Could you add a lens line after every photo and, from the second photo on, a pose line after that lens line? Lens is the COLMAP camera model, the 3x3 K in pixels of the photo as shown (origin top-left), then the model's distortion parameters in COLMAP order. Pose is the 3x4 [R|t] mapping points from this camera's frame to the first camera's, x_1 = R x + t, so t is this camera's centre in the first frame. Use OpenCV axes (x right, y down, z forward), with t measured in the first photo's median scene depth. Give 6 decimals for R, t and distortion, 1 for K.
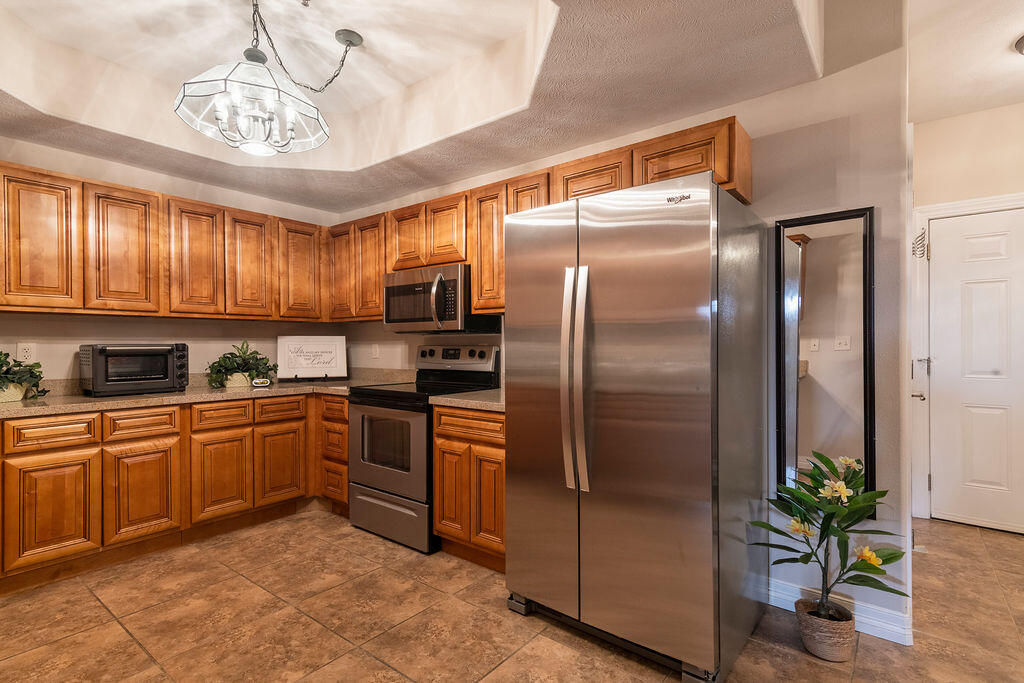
lens RADIAL K [[505.4, 0, 511.7], [0, 505.4, 343.9], [0, 0, 1]] dist [0.022266, 0.000412]
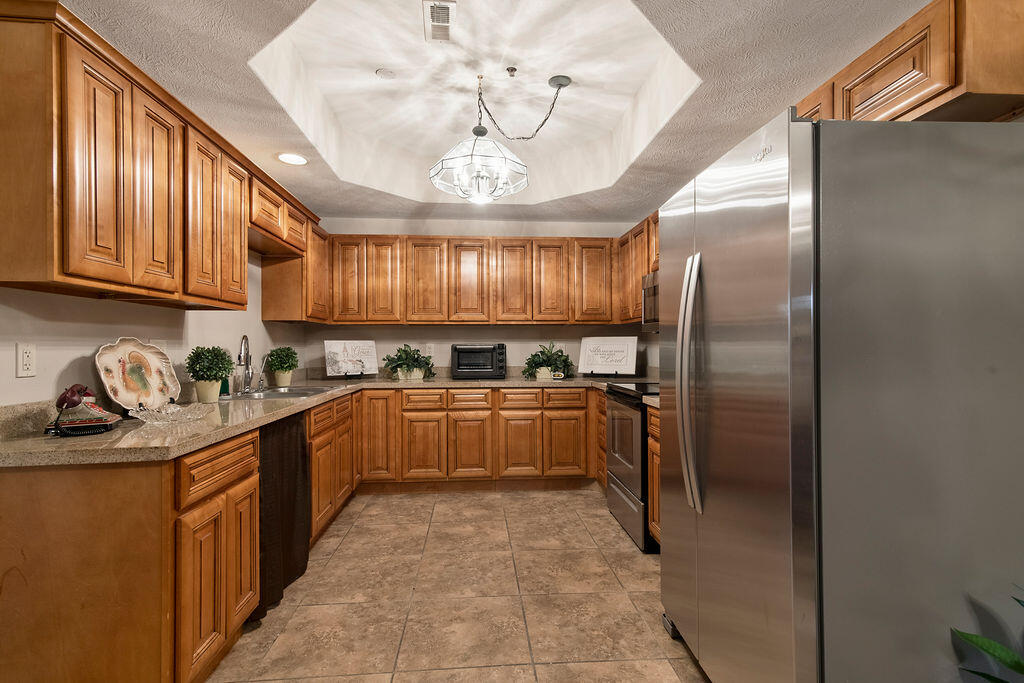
lens RADIAL K [[505.4, 0, 510.3], [0, 505.4, 338.7], [0, 0, 1]] dist [0.022266, 0.000412]
pose [[0.669059, -0.009999, -0.743142, 0.404065], [0.001100, 0.999922, -0.012463, 0.003088], [0.743208, 0.007522, 0.669018, 0.123965]]
